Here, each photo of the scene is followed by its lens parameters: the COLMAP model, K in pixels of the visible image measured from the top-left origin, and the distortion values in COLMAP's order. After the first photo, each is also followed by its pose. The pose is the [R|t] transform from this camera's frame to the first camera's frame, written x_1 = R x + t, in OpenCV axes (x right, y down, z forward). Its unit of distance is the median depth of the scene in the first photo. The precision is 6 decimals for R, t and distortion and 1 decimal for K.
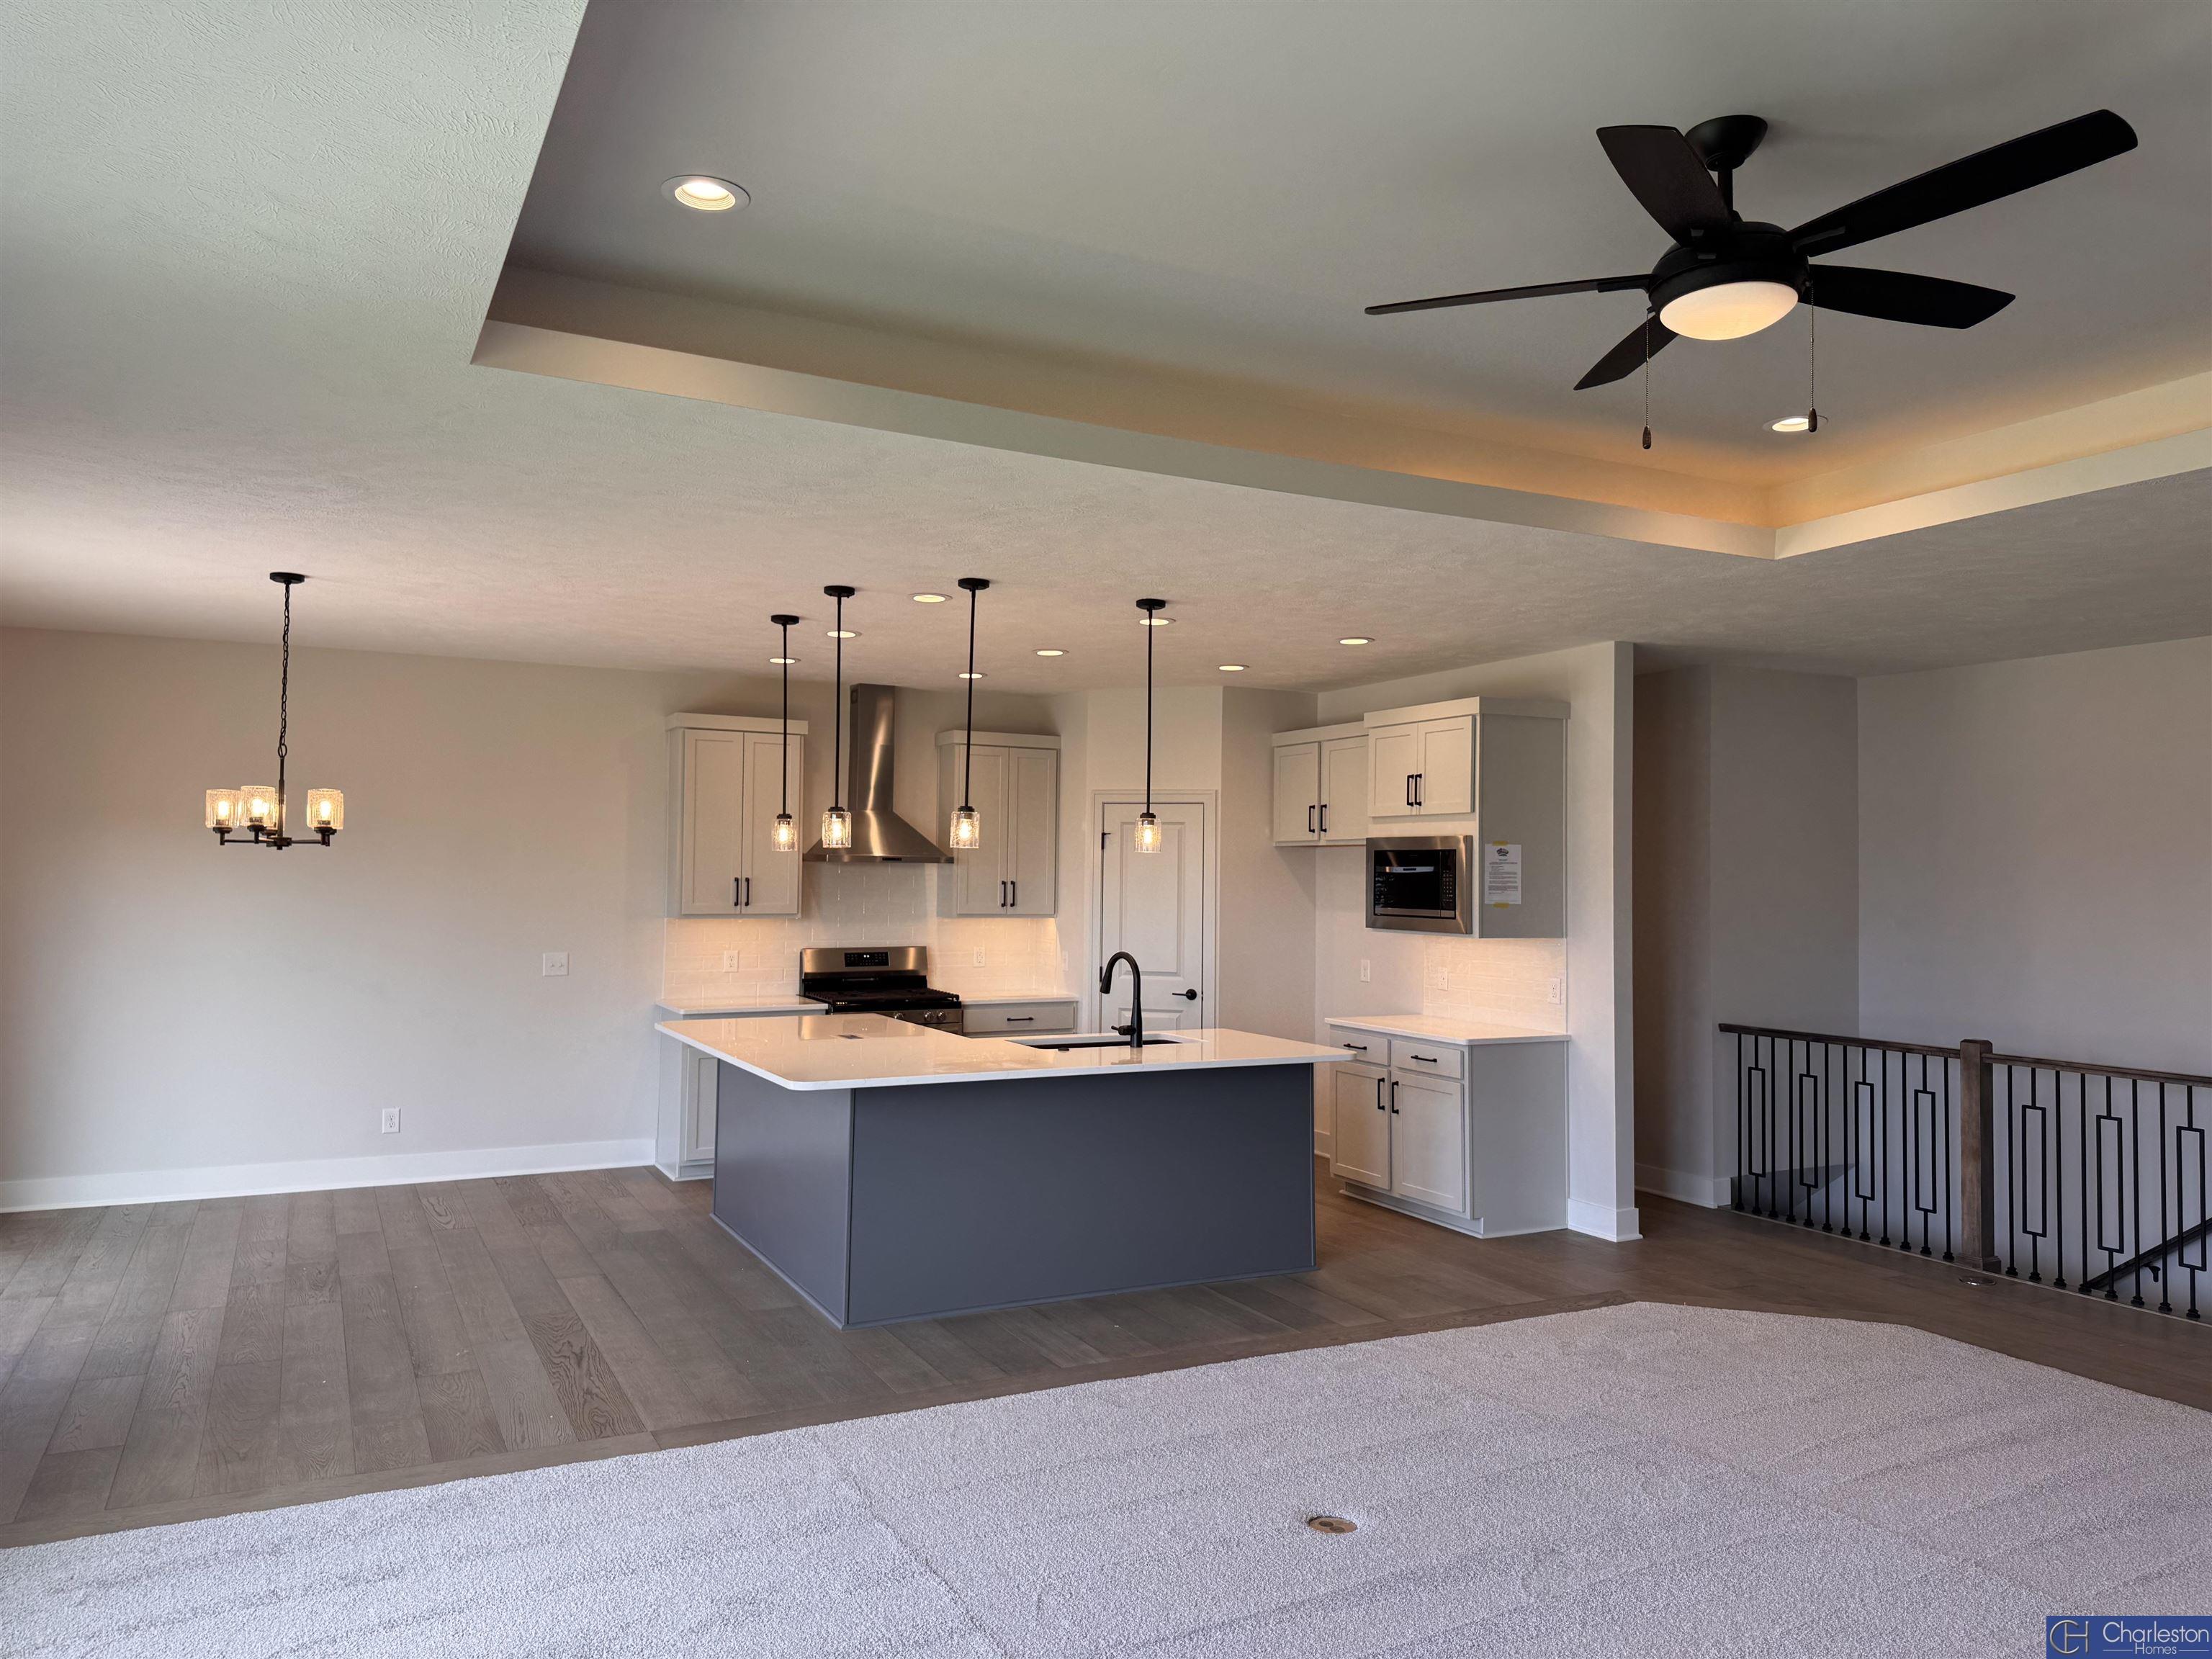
lens RADIAL K [[1534.3, 0, 1112.2], [0, 1534.3, 864.3], [0, 0, 1]] dist [0.112749, -0.175497]
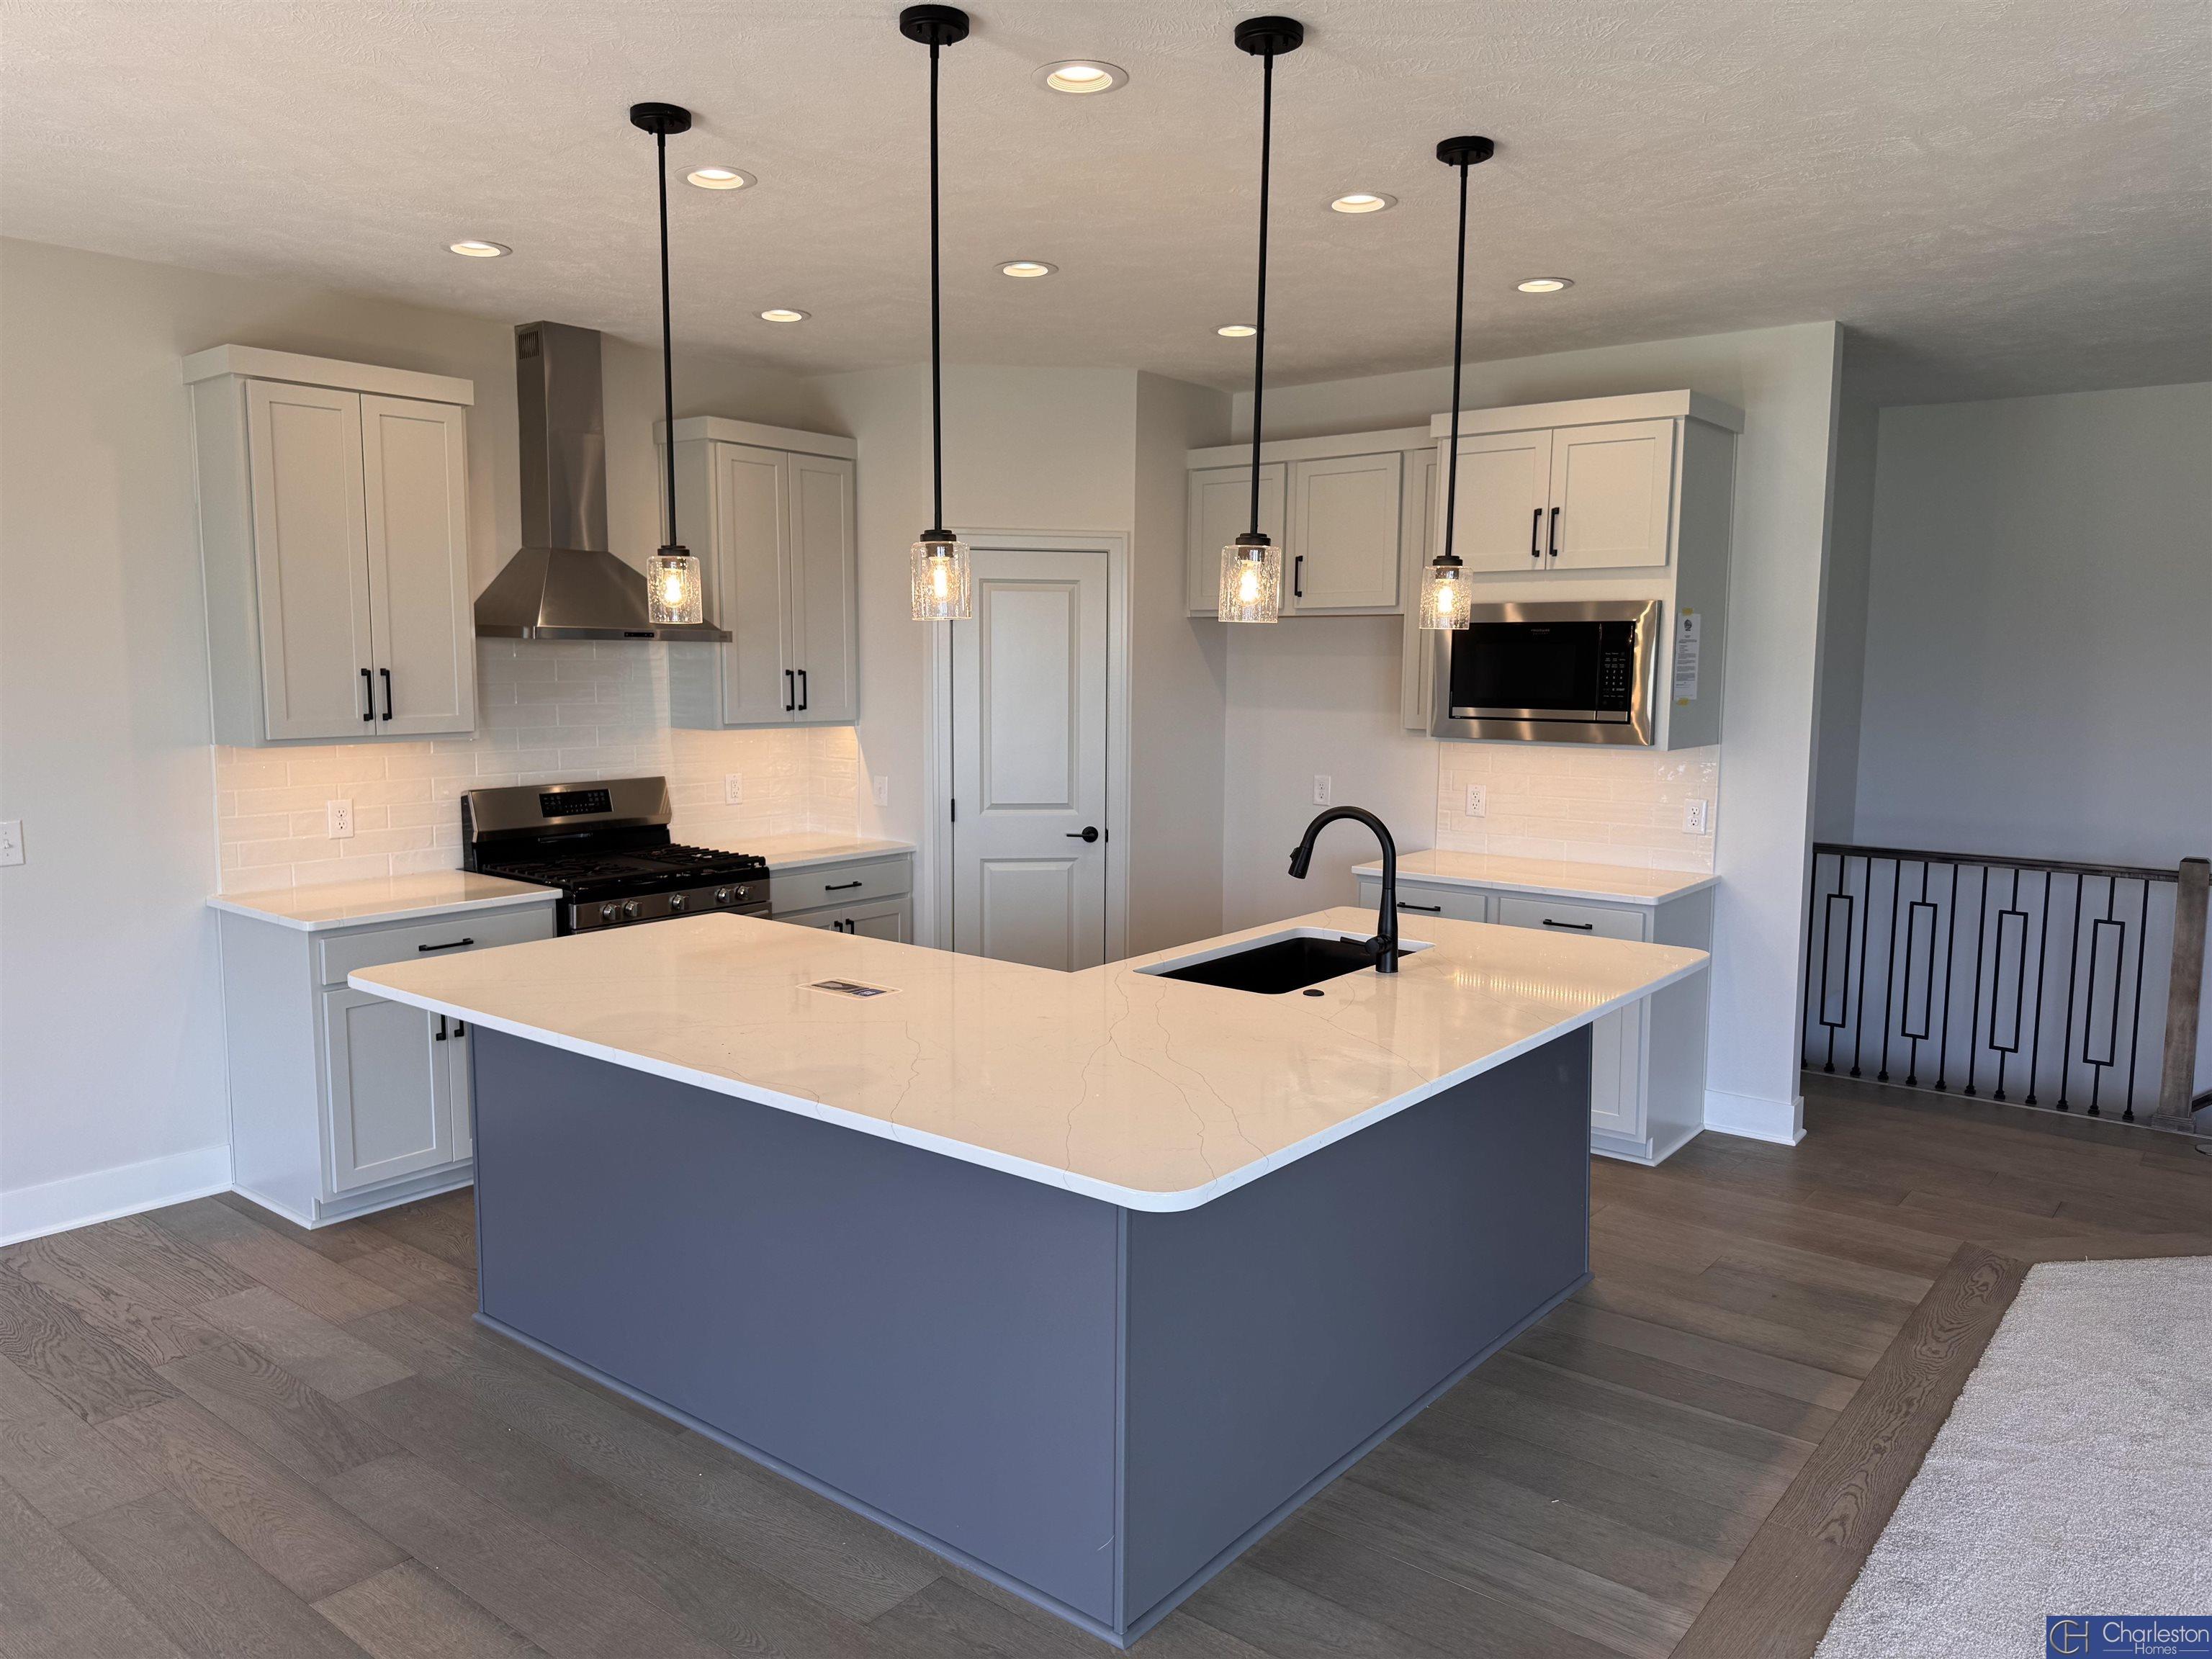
lens RADIAL K [[1534.3, 0, 1112.2], [0, 1534.3, 864.3], [0, 0, 1]] dist [0.112749, -0.175497]
pose [[0.913460, -0.061323, 0.402282, -0.237520], [0.000815, 0.988854, 0.148888, -0.005134], [-0.406928, -0.135676, 0.903328, 0.403766]]
